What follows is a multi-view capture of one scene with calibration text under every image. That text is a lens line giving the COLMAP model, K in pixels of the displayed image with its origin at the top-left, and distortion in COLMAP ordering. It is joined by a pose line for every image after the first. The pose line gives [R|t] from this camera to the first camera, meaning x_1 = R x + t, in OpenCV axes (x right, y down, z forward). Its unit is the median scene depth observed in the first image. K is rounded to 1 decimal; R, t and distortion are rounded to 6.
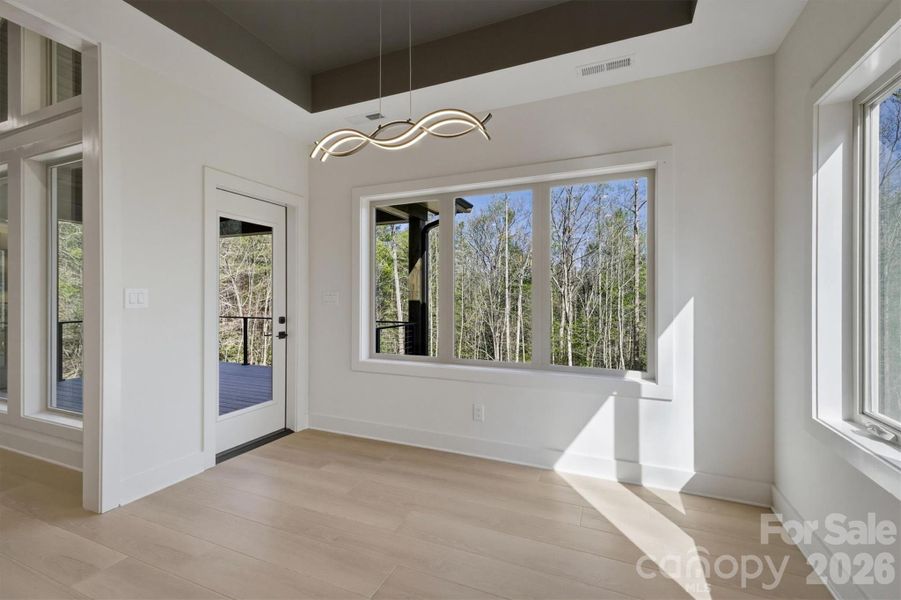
lens RADIAL K [[387.3, 0, 451.2], [0, 387.3, 298.7], [0, 0, 1]] dist [-0.000298, 0.000042]
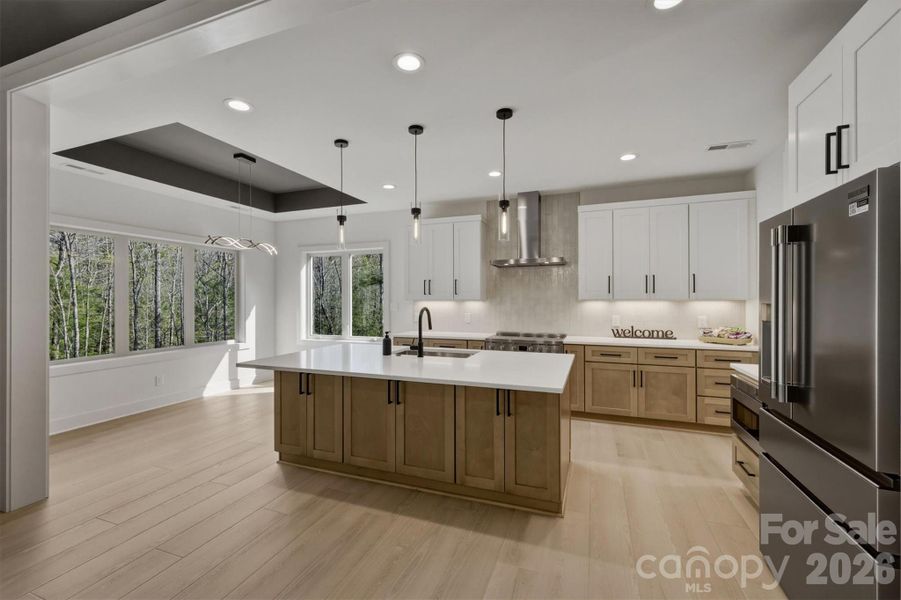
lens RADIAL K [[387.3, 0, 448.6], [0, 387.3, 299.5], [0, 0, 1]] dist [-0.000298, 0.000042]
pose [[-0.047231, -0.002350, 0.998881, -1.750088], [0.001335, 0.999996, 0.002415, -0.047915], [-0.998883, 0.001448, -0.047227, -0.139637]]
